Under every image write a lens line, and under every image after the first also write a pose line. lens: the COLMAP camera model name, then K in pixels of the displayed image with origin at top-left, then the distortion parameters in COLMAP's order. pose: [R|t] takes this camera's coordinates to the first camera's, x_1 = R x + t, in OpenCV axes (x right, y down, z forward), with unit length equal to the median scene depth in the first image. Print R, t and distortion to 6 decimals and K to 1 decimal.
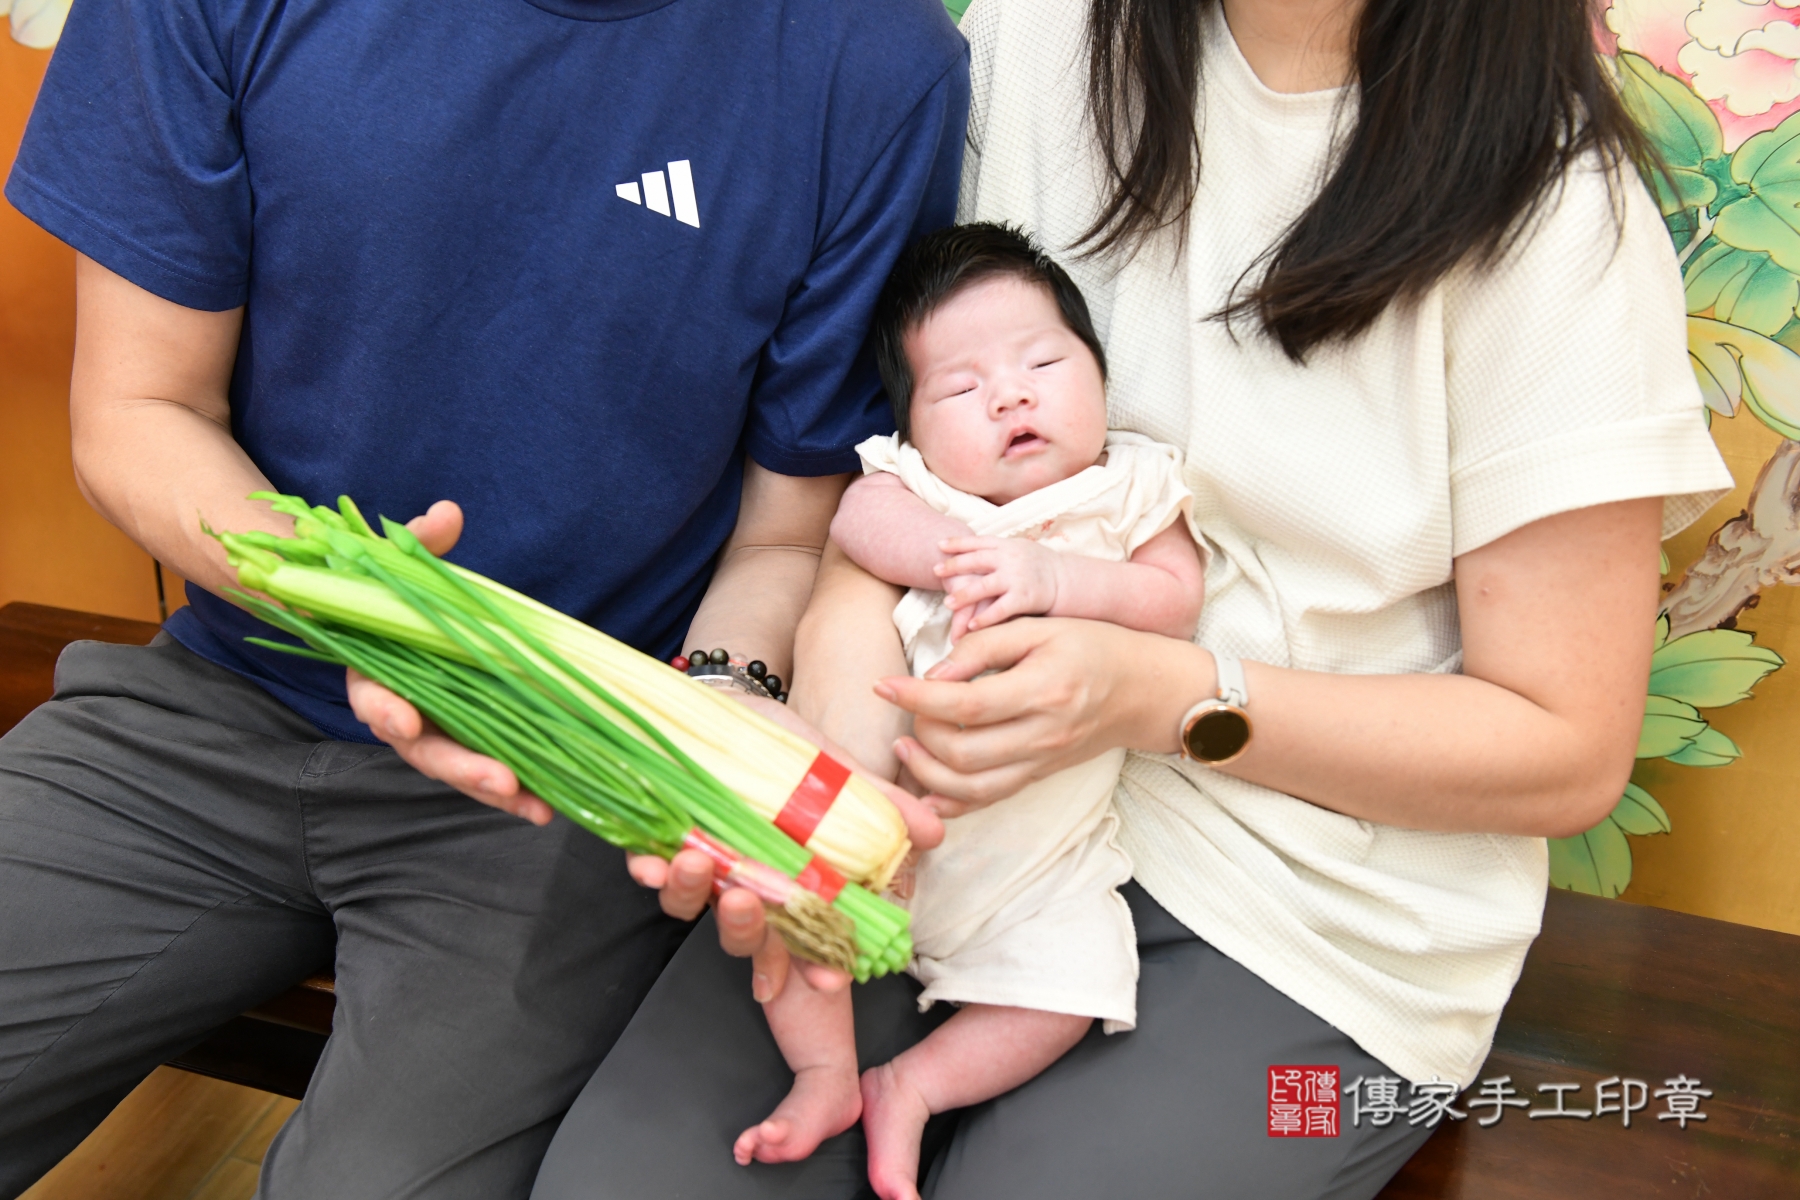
lens RADIAL K [[1860.7, 0, 900.7], [0, 1860.7, 593.6], [0, 0, 1]] dist [0.038586, 0.000000]
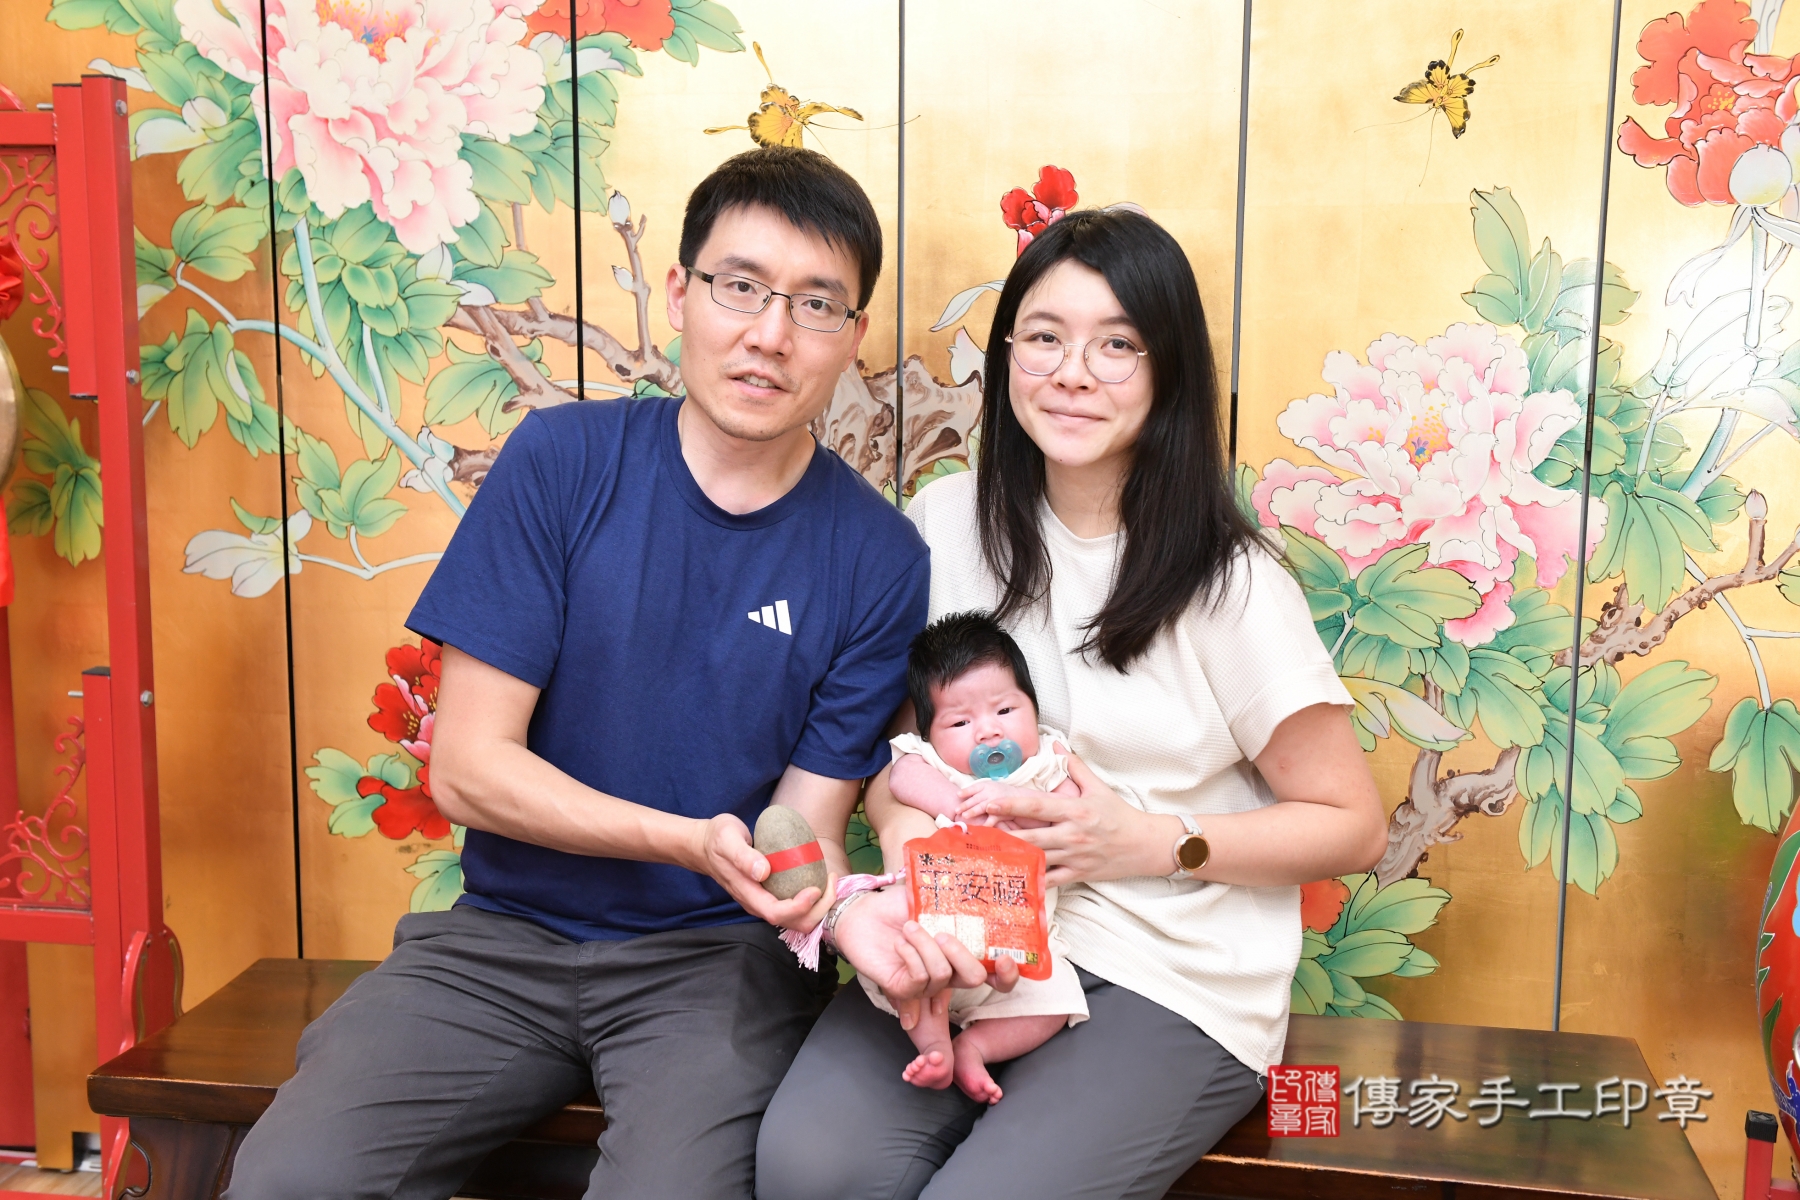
lens RADIAL K [[1928.9, 0, 895.1], [0, 1928.9, 576.9], [0, 0, 1]] dist [0.040052, 0.000000]
pose [[0.992474, -0.059464, 0.107053, -0.204145], [0.088758, 0.951585, -0.294292, 0.312436], [-0.084370, 0.301579, 0.949701, -0.811409]]
